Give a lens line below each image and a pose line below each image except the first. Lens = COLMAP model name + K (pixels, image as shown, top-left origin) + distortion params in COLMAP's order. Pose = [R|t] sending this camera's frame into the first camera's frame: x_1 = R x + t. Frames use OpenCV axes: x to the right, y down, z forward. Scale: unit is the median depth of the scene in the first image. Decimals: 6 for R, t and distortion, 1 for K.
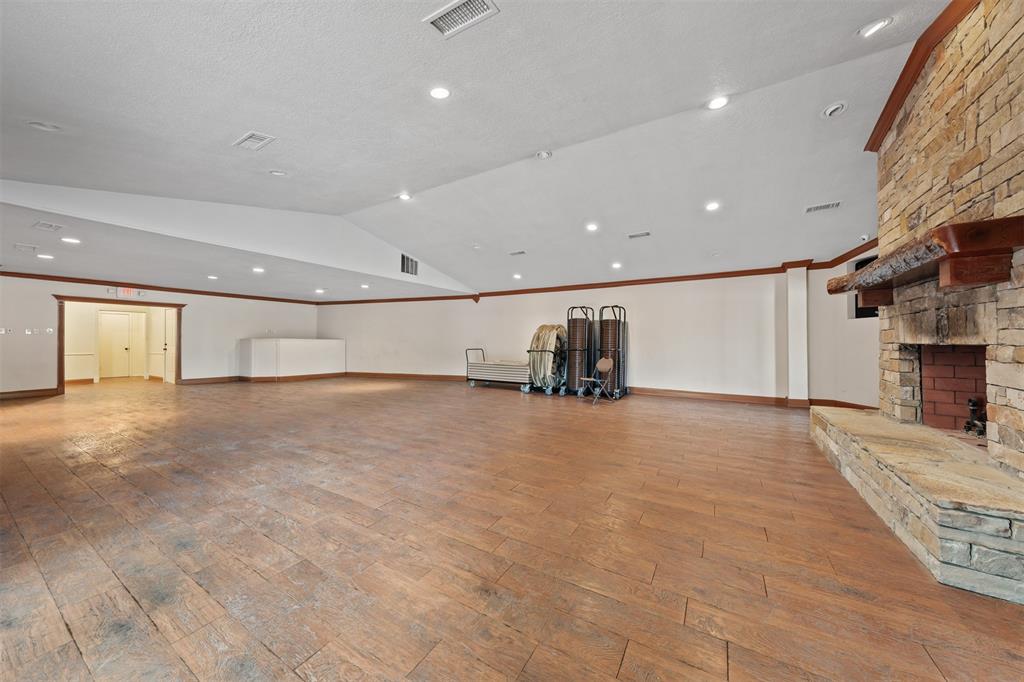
lens RADIAL K [[348.3, 0, 512.7], [0, 348.3, 338.1], [0, 0, 1]] dist [-0.001856, 0.000502]
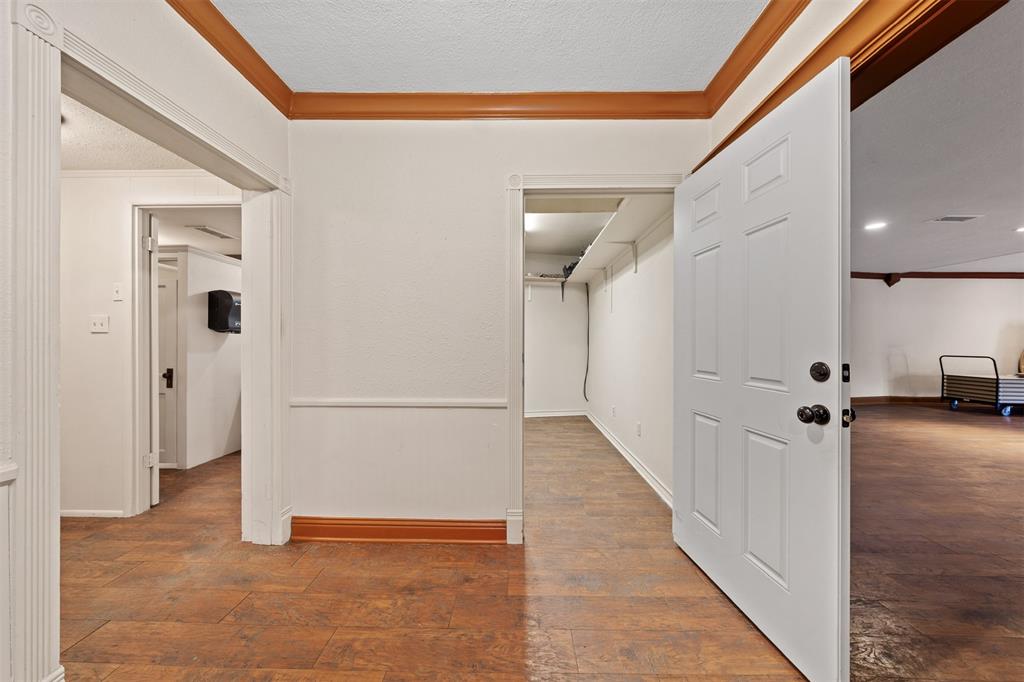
lens RADIAL K [[348.3, 0, 506.7], [0, 348.3, 342.9], [0, 0, 1]] dist [-0.001856, 0.000502]
pose [[0.866324, -0.017750, 0.499167, -1.375880], [0.009503, 0.999773, 0.019058, -0.012492], [-0.499392, -0.011767, 0.866296, 0.987442]]
